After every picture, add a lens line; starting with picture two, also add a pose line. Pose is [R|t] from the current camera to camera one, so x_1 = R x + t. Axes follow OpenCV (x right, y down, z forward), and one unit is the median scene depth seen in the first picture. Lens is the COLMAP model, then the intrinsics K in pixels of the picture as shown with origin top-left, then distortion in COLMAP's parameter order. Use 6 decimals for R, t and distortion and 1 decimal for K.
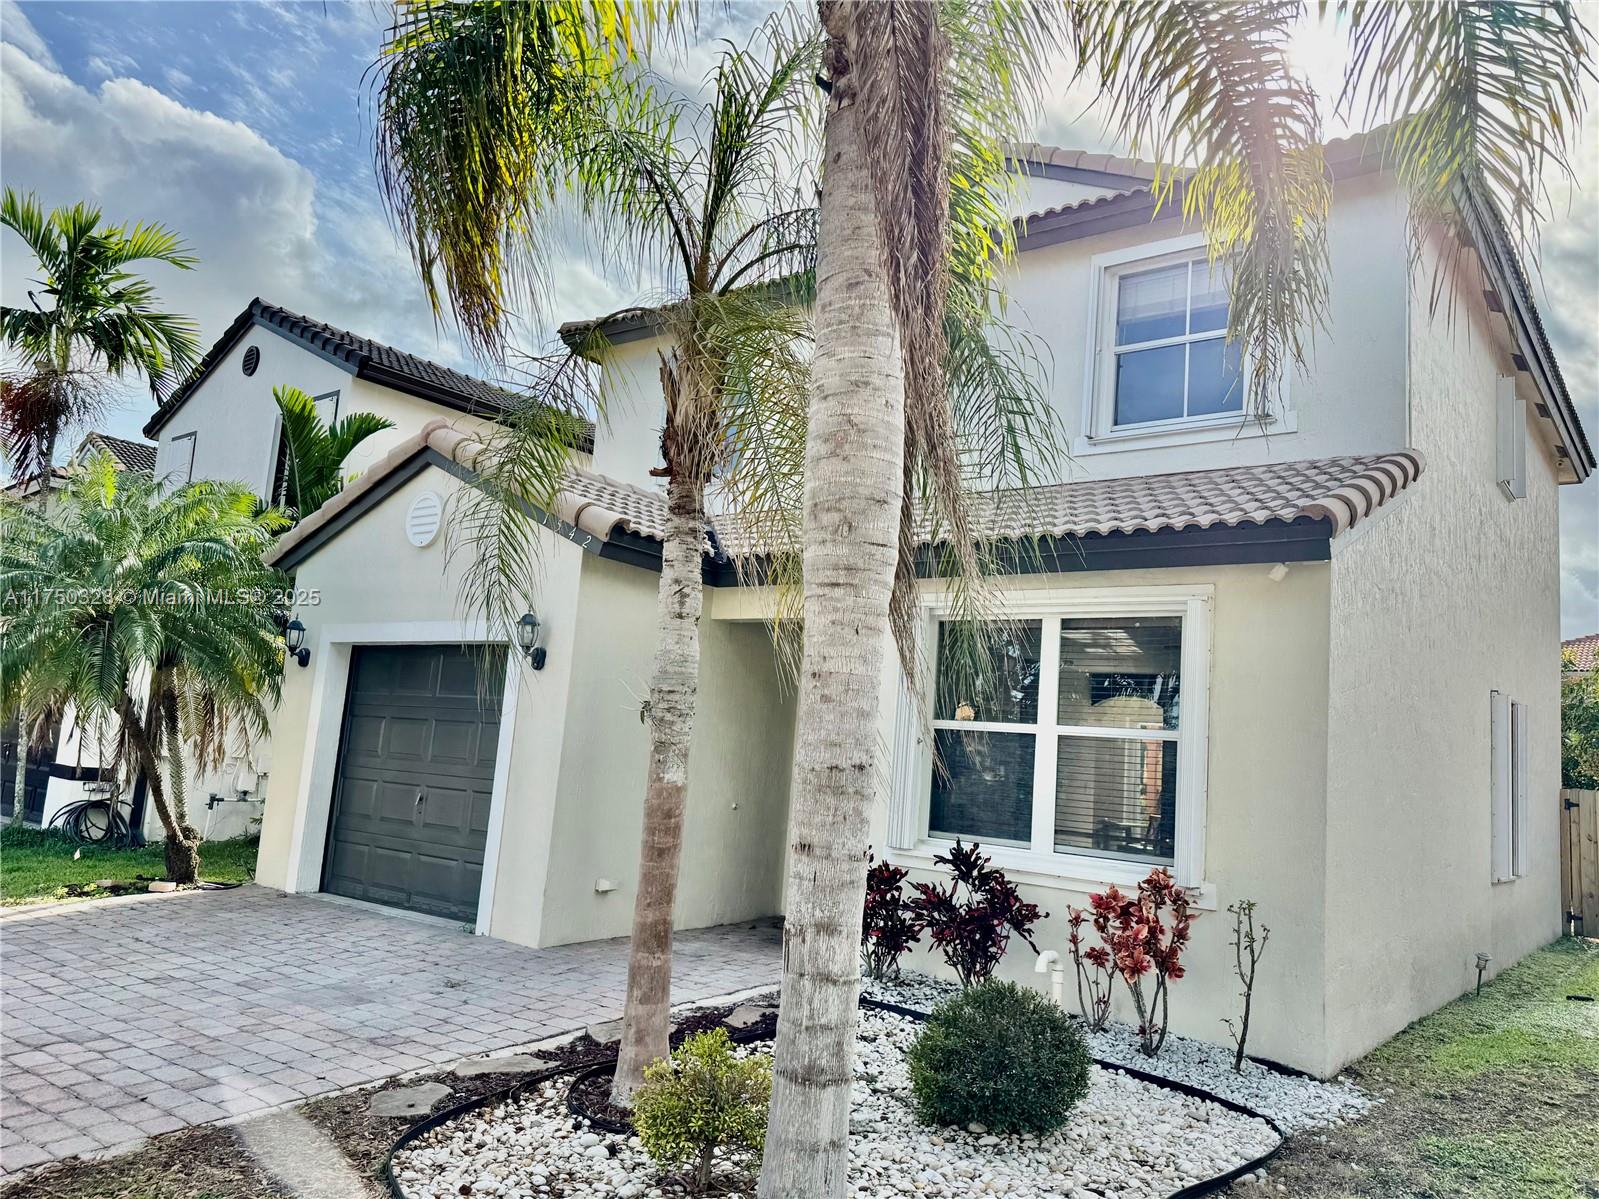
lens RADIAL K [[1183.3, 0, 799.5], [0, 1183.3, 599.5], [0, 0, 1]] dist [0.041711, -0.052217]
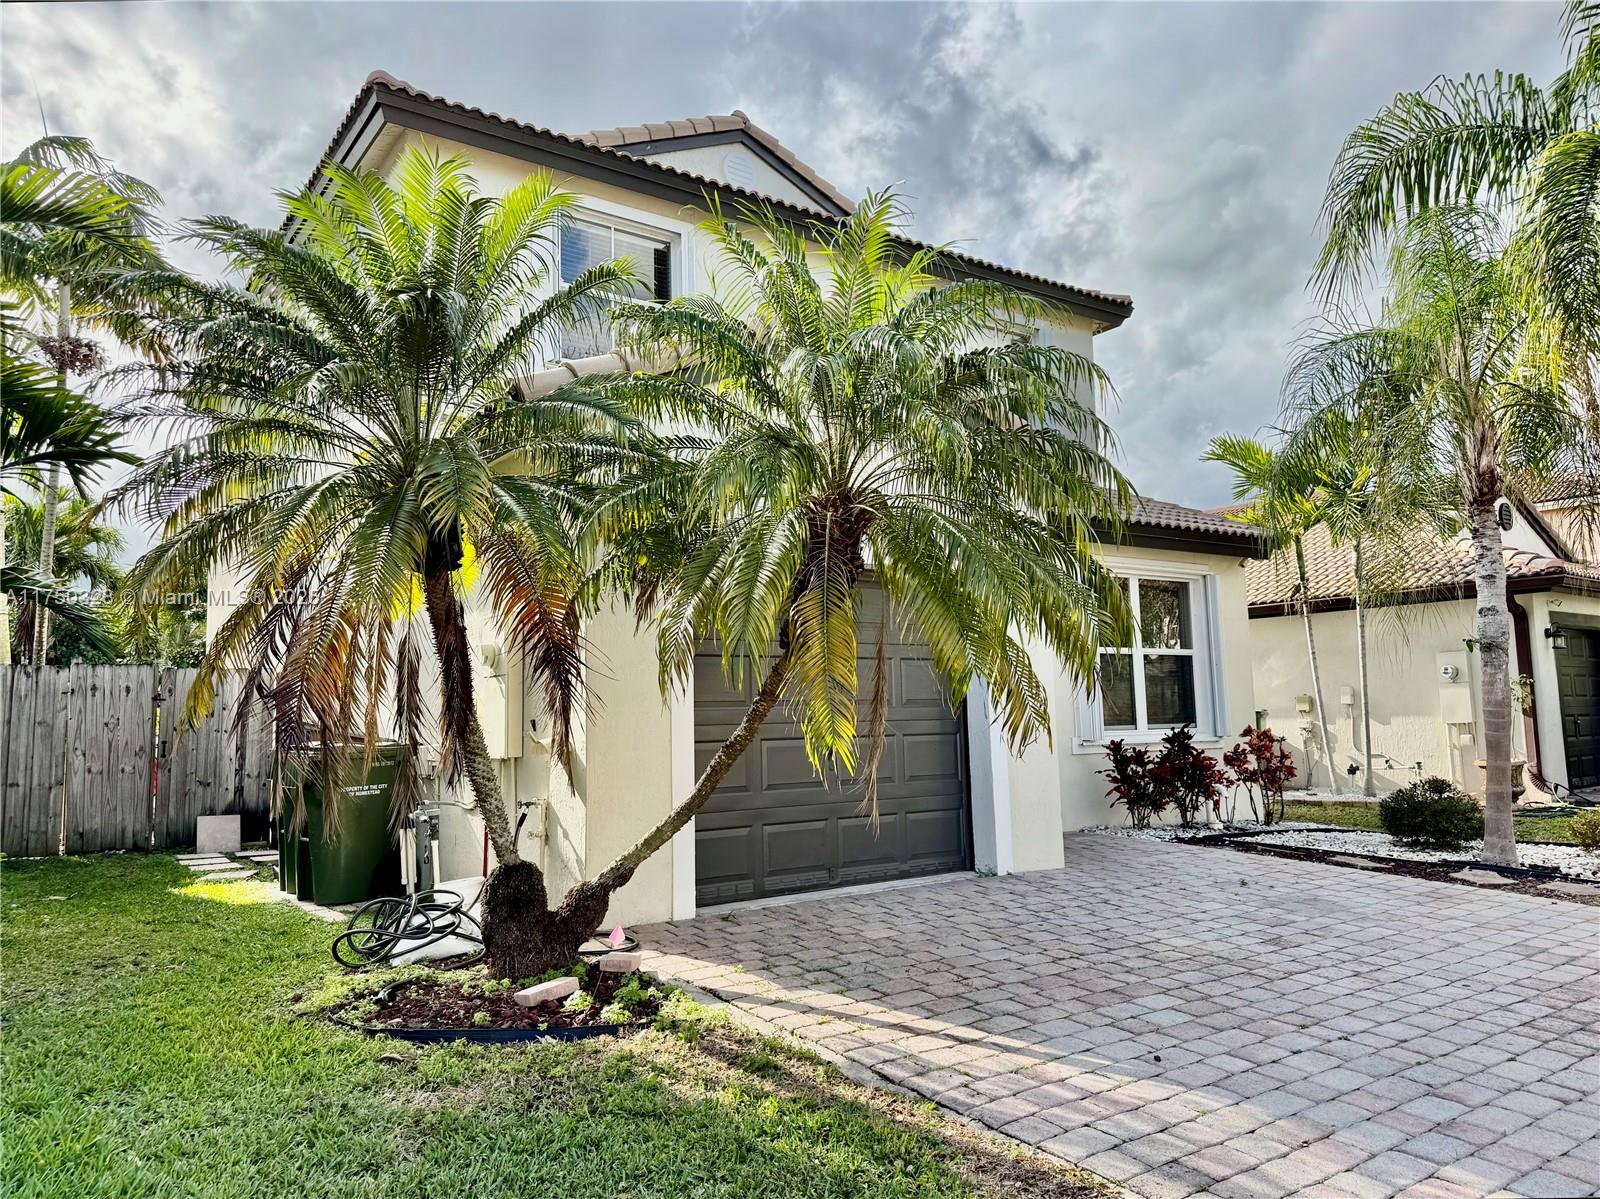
lens RADIAL K [[1132.1, 0, 790.4], [0, 1132.1, 600.0], [0, 0, 1]] dist [0.018929, -0.038464]
pose [[0.302870, 0.020799, 0.952805, -1.048140], [-0.087940, 0.996106, 0.006210, 0.060091], [-0.948966, -0.085670, 0.303520, 0.789523]]
